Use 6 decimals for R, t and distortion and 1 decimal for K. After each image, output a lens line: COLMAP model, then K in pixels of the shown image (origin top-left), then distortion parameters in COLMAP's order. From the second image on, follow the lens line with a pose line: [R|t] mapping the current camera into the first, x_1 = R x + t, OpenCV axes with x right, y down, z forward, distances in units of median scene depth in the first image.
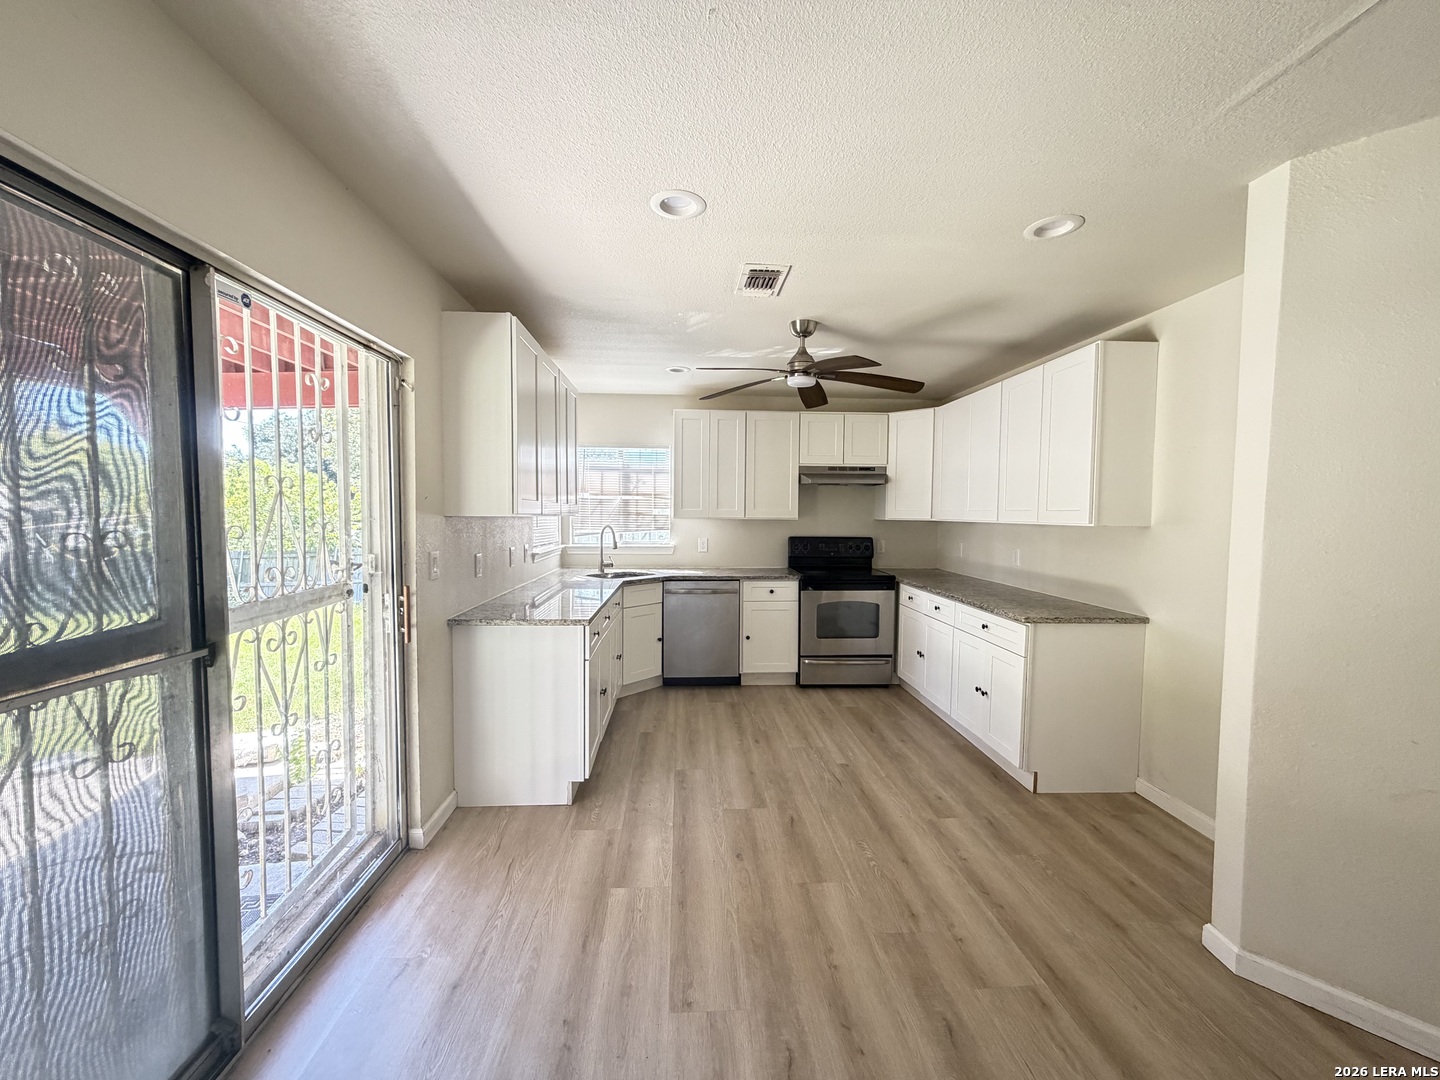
lens RADIAL K [[576.9, 0, 716.6], [0, 576.9, 541.7], [0, 0, 1]] dist [0.002960, -0.000158]
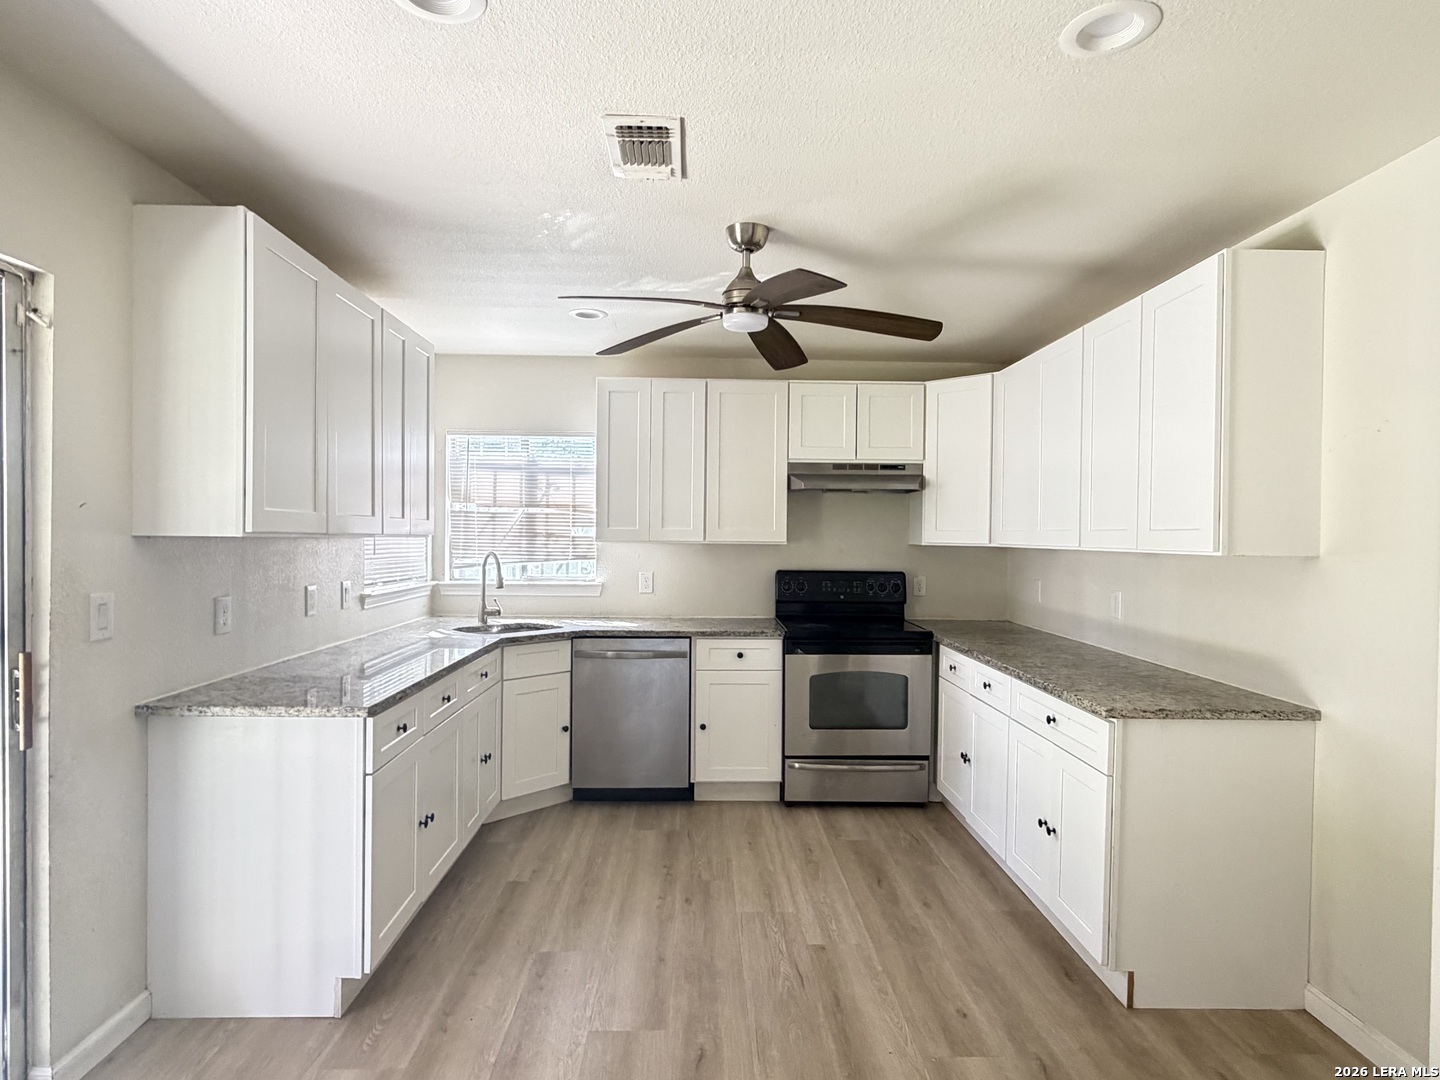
lens RADIAL K [[801.5, 0, 721.7], [0, 801.5, 546.9], [0, 0, 1]] dist [-0.000949, 0.002030]
pose [[0.999544, 0.003138, -0.030029, 0.130059], [-0.004220, 0.999341, -0.036041, -0.003345], [0.029896, 0.036151, 0.998899, 0.126257]]
